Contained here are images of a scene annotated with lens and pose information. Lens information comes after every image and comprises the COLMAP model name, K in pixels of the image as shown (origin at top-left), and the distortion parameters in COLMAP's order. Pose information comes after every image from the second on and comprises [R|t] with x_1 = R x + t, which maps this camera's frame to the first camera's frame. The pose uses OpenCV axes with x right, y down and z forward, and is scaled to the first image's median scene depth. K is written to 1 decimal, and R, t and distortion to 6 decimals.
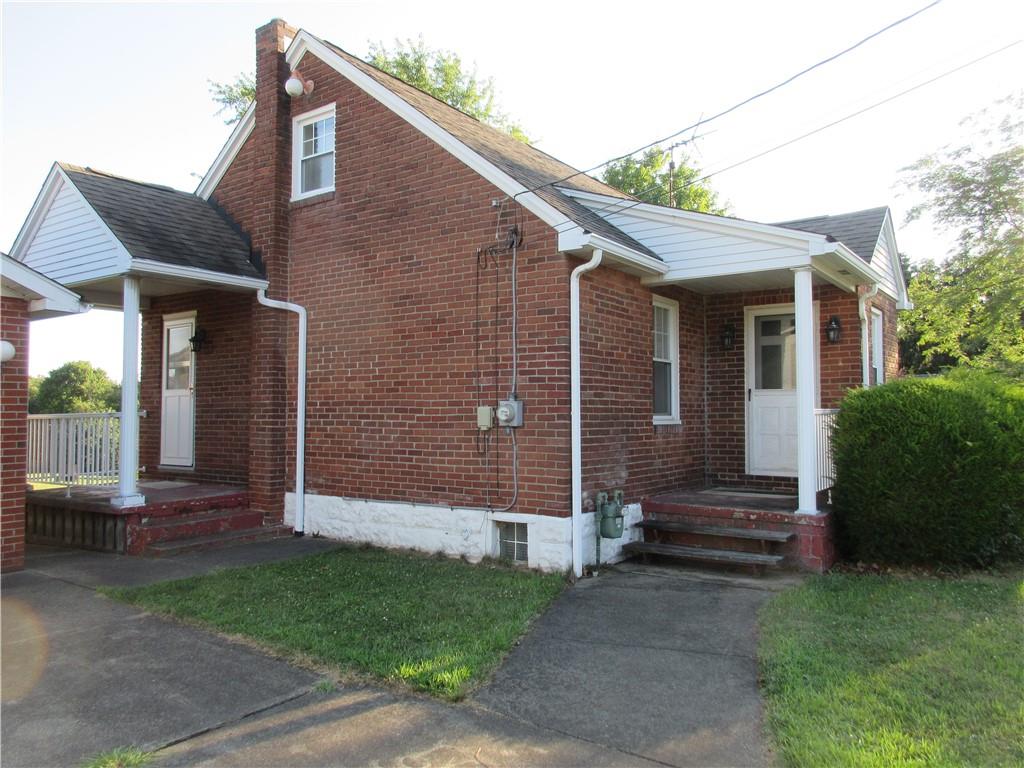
lens RADIAL K [[765.2, 0, 512.0], [0, 765.2, 384.0], [0, 0, 1]] dist [0.021508, -0.005642]
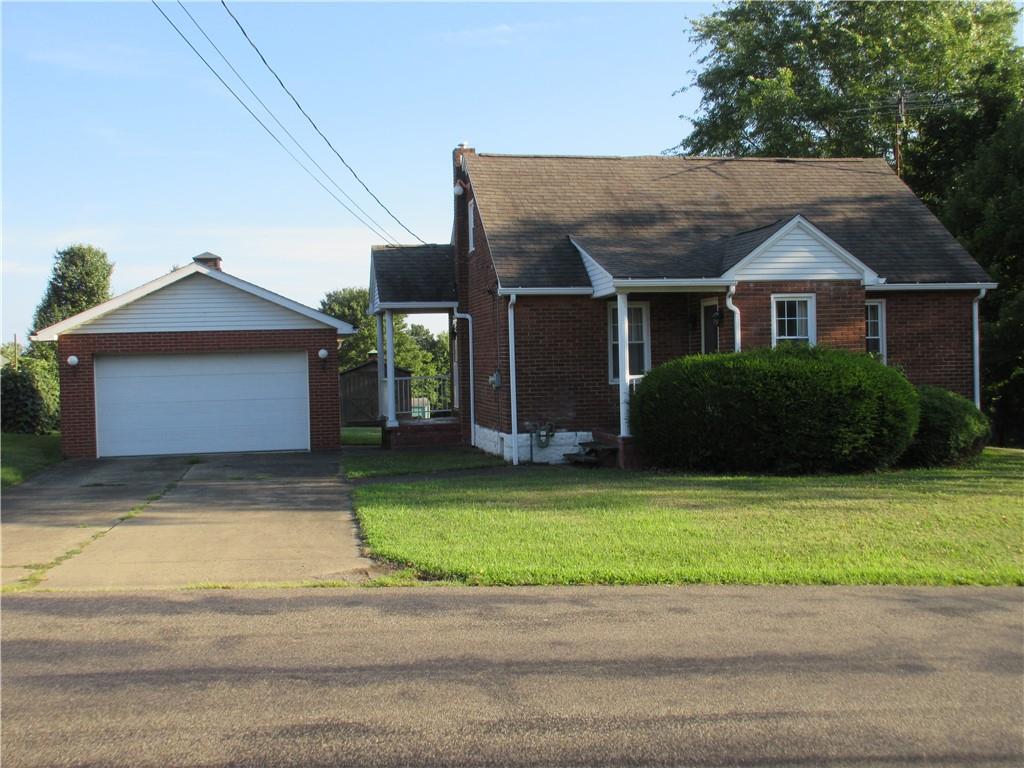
lens RADIAL K [[1160.8, 0, 512.0], [0, 1160.8, 384.0], [0, 0, 1]] dist [-0.004823, -0.006771]
pose [[0.726502, -0.003914, -0.687153, 1.695627], [0.050990, 0.997534, 0.048228, -0.074771], [0.685270, -0.070075, 0.724910, -0.897512]]
